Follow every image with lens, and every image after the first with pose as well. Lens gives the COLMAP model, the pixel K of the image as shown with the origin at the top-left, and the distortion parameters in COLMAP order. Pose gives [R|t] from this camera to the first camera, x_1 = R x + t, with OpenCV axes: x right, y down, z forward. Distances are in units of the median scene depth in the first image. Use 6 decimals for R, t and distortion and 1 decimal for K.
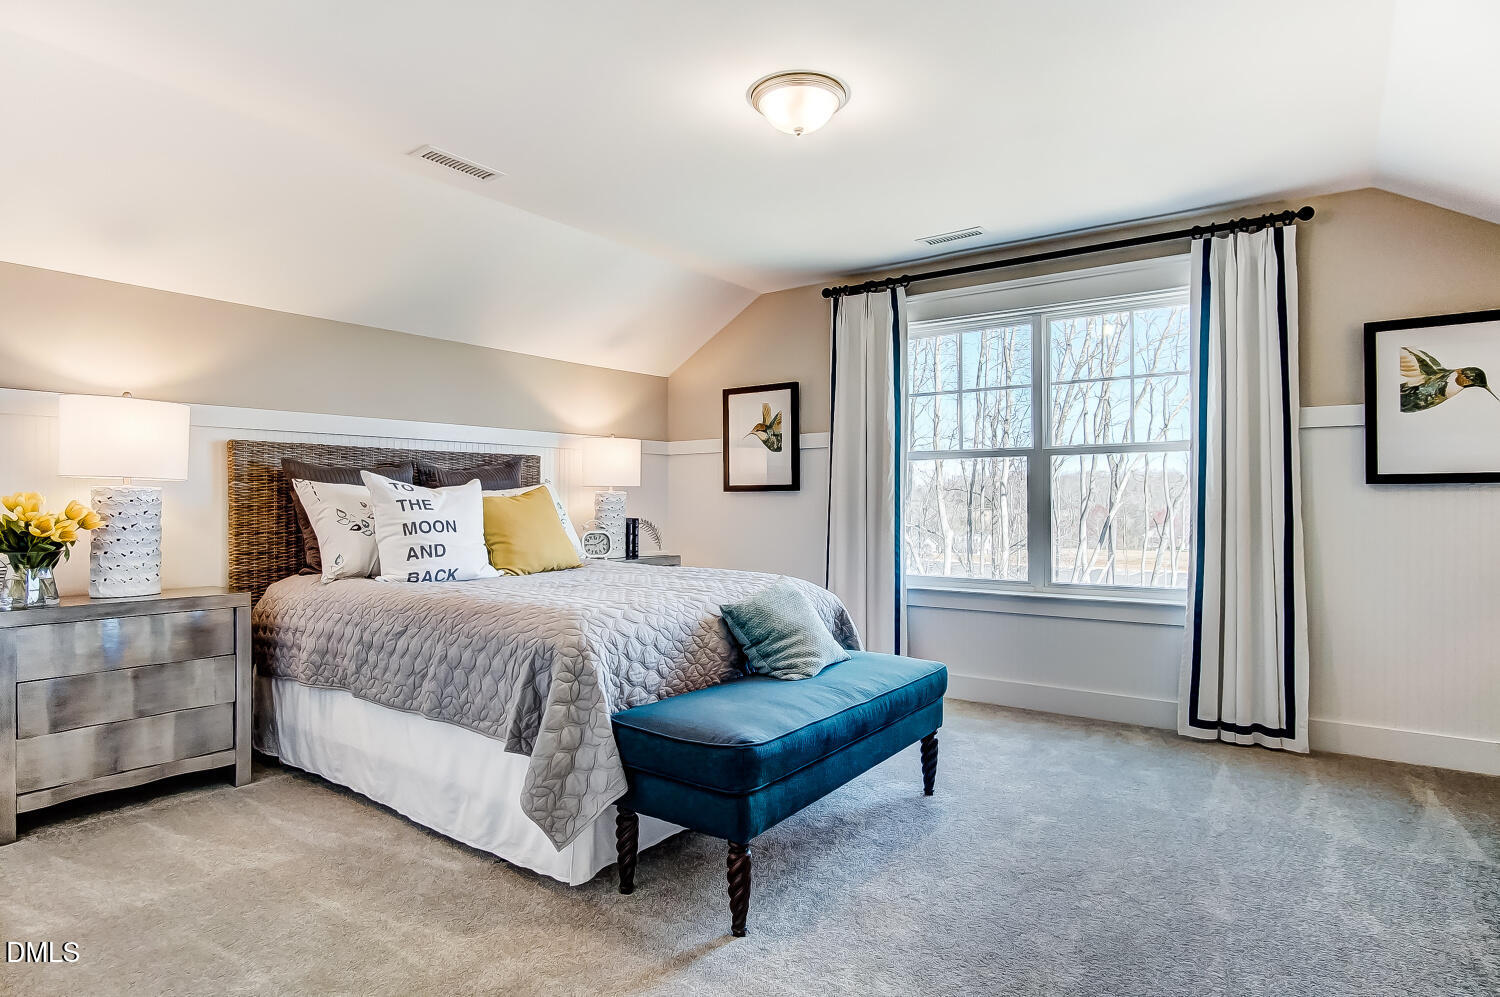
lens RADIAL K [[804.2, 0, 748.3], [0, 804.2, 492.7], [0, 0, 1]] dist [-0.028603, 0.000855]
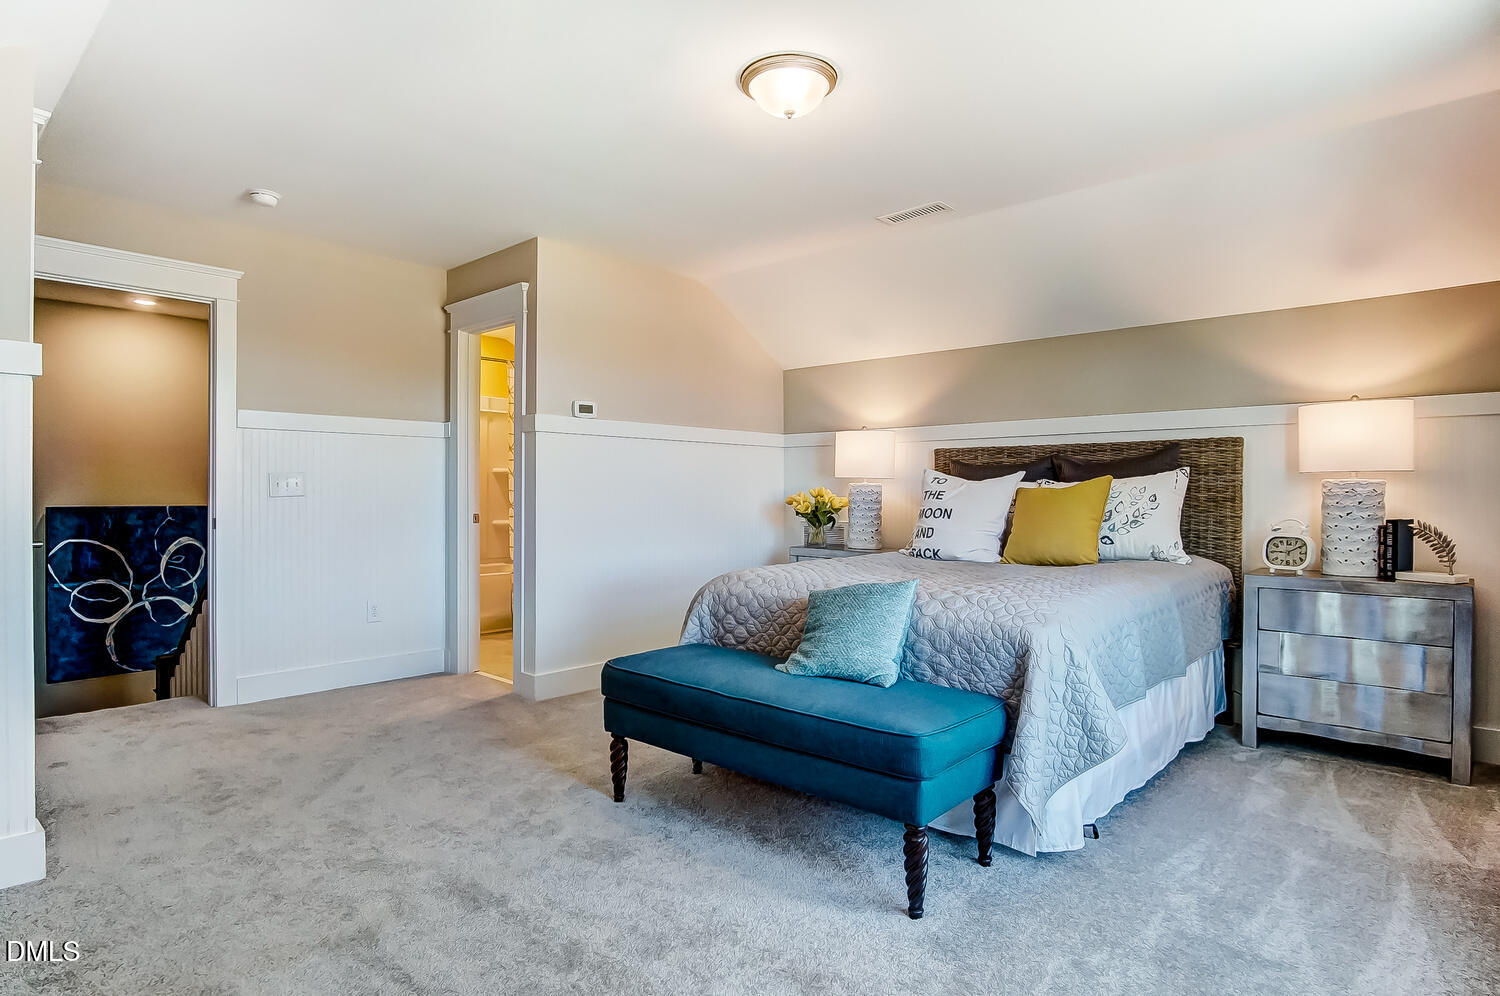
lens RADIAL K [[804.2, 0, 748.3], [0, 804.2, 492.2], [0, 0, 1]] dist [-0.028603, 0.000855]
pose [[-0.112967, 0.001813, -0.993597, 0.790025], [0.007907, 0.999968, 0.000926, 0.006834], [0.993567, -0.007752, -0.112978, 0.801300]]
